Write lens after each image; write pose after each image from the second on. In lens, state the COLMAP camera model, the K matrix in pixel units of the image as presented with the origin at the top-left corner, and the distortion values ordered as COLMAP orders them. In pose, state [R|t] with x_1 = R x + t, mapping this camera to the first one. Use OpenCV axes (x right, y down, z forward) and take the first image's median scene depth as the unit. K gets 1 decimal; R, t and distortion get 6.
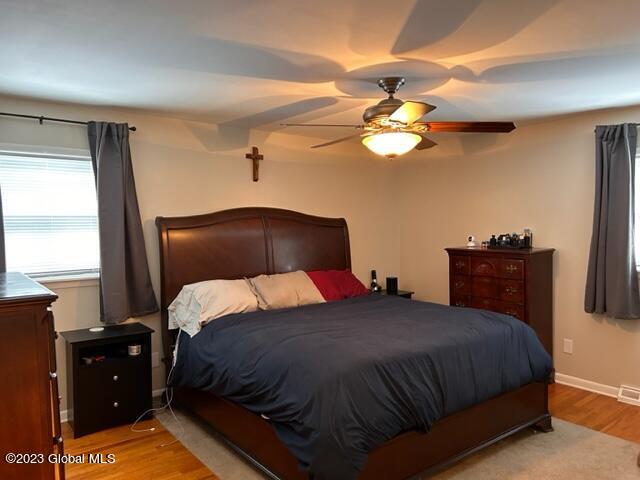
lens RADIAL K [[482.9, 0, 319.6], [0, 482.9, 242.0], [0, 0, 1]] dist [0.054147, -0.050858]
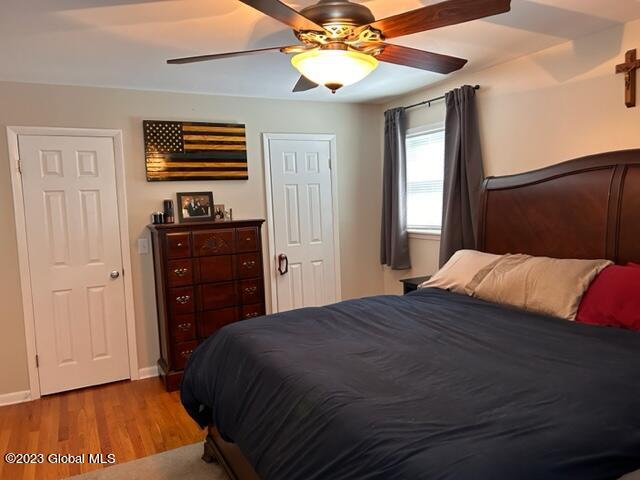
lens RADIAL K [[482.9, 0, 319.6], [0, 482.9, 242.0], [0, 0, 1]] dist [0.054147, -0.050858]
pose [[-0.194202, 0.102572, -0.975584, 0.644097], [-0.006478, 0.994363, 0.105835, -0.023685], [0.980940, 0.026873, -0.192443, 0.858647]]
